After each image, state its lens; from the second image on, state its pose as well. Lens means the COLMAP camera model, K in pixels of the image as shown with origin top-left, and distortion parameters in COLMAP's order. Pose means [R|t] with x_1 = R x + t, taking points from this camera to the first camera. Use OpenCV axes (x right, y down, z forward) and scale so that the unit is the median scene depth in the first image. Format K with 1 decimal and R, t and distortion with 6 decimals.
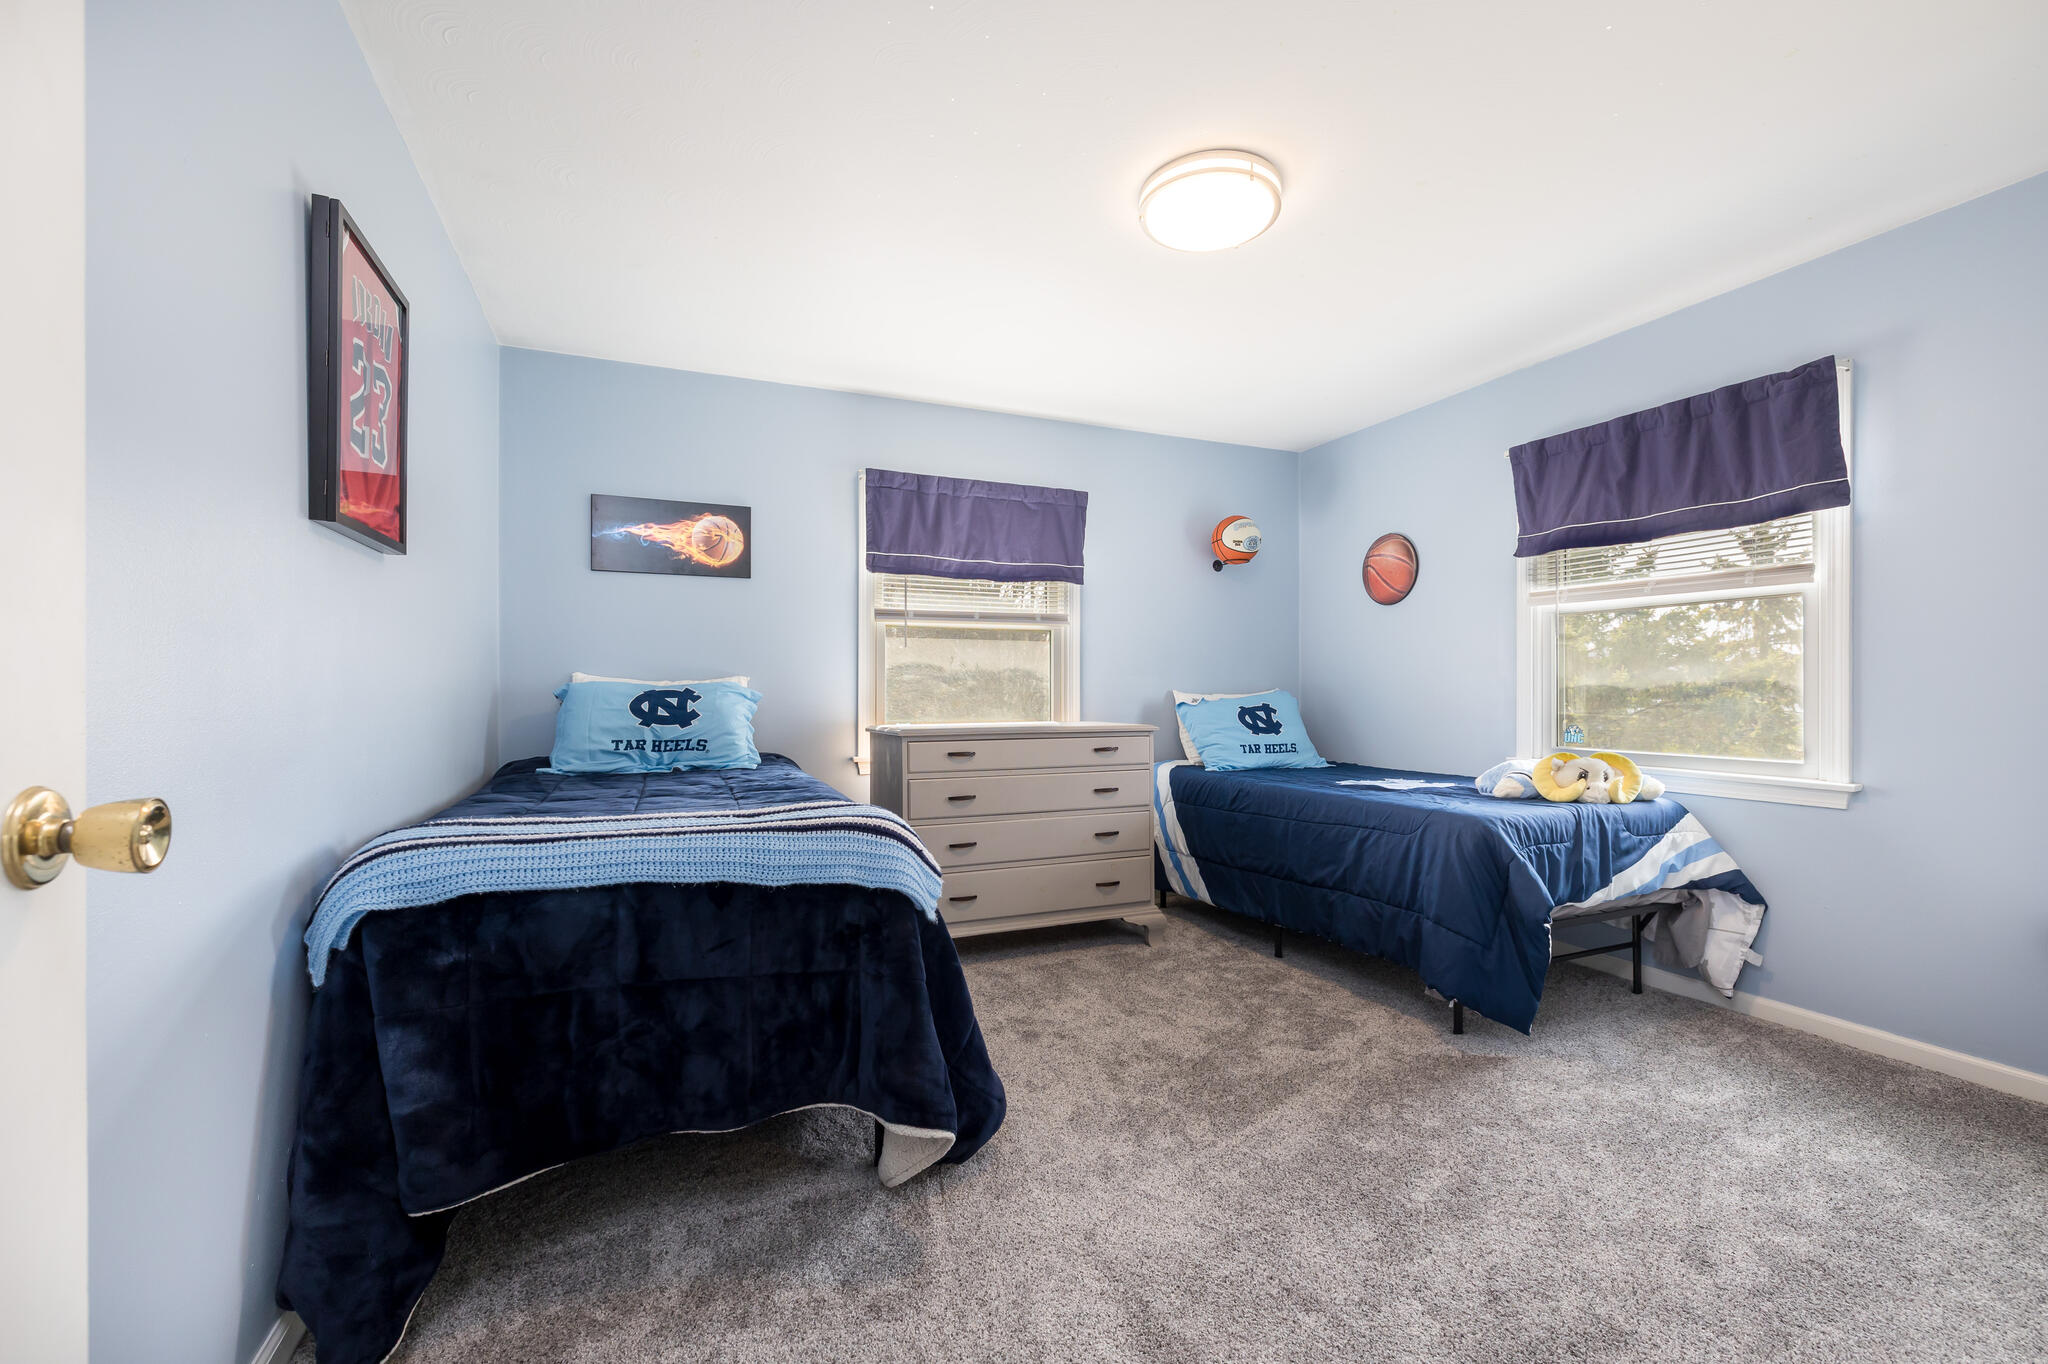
lens RADIAL K [[865.4, 0, 1029.2], [0, 865.4, 690.5], [0, 0, 1]] dist [0.000789, 0.000048]
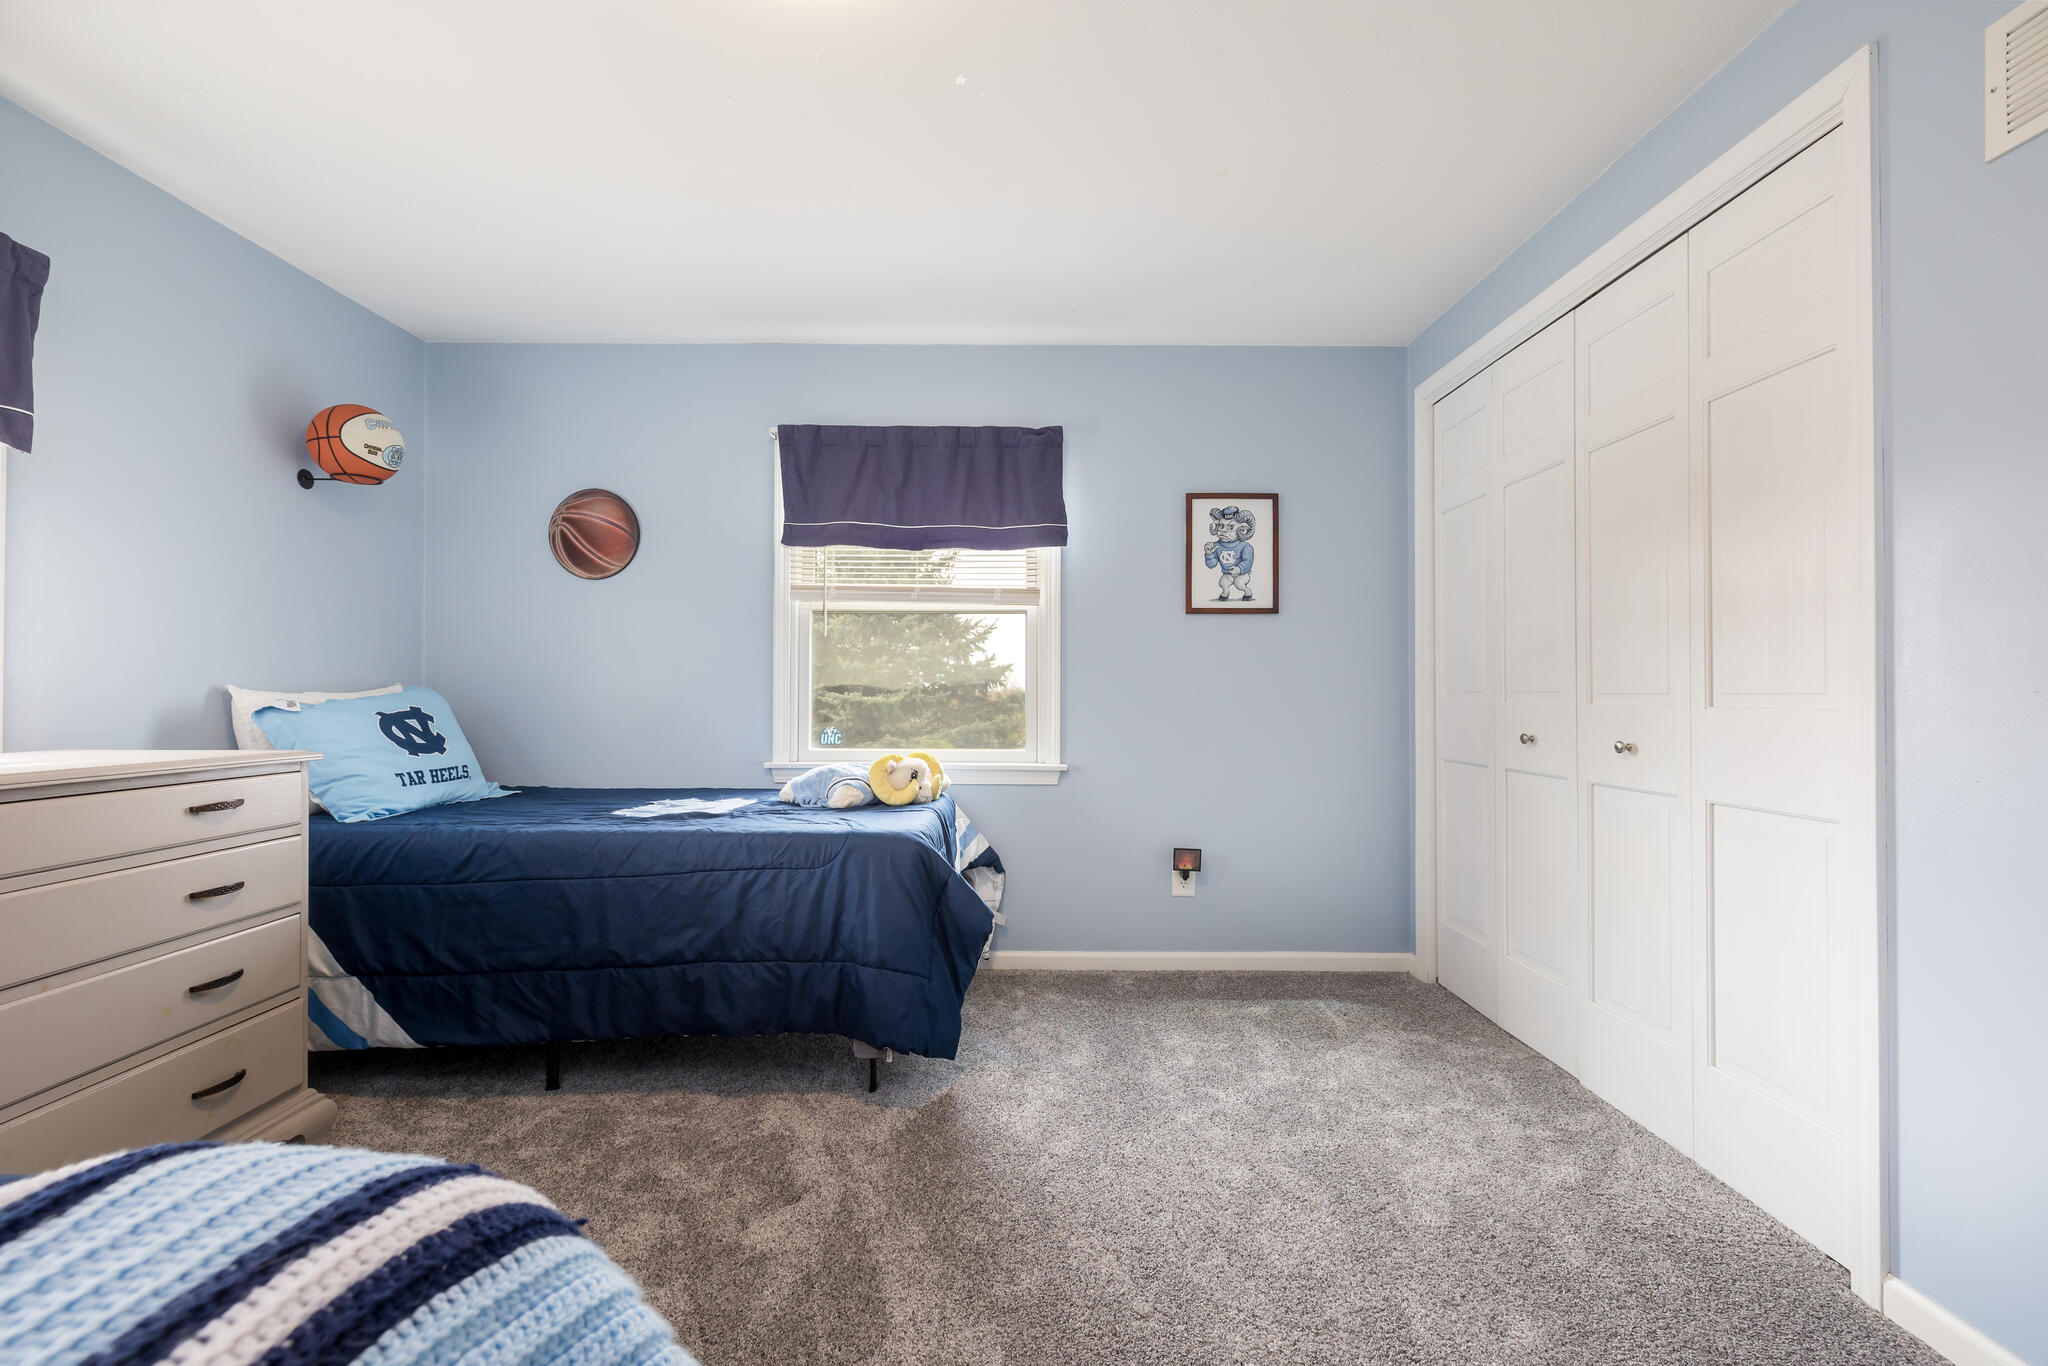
lens RADIAL K [[865.4, 0, 1023.0], [0, 865.4, 685.7], [0, 0, 1]] dist [0.000789, 0.000048]
pose [[0.392949, 0.010421, 0.919501, -0.198475], [-0.006332, 0.999943, -0.008626, 0.002349], [-0.919538, -0.002432, 0.392993, 0.439250]]
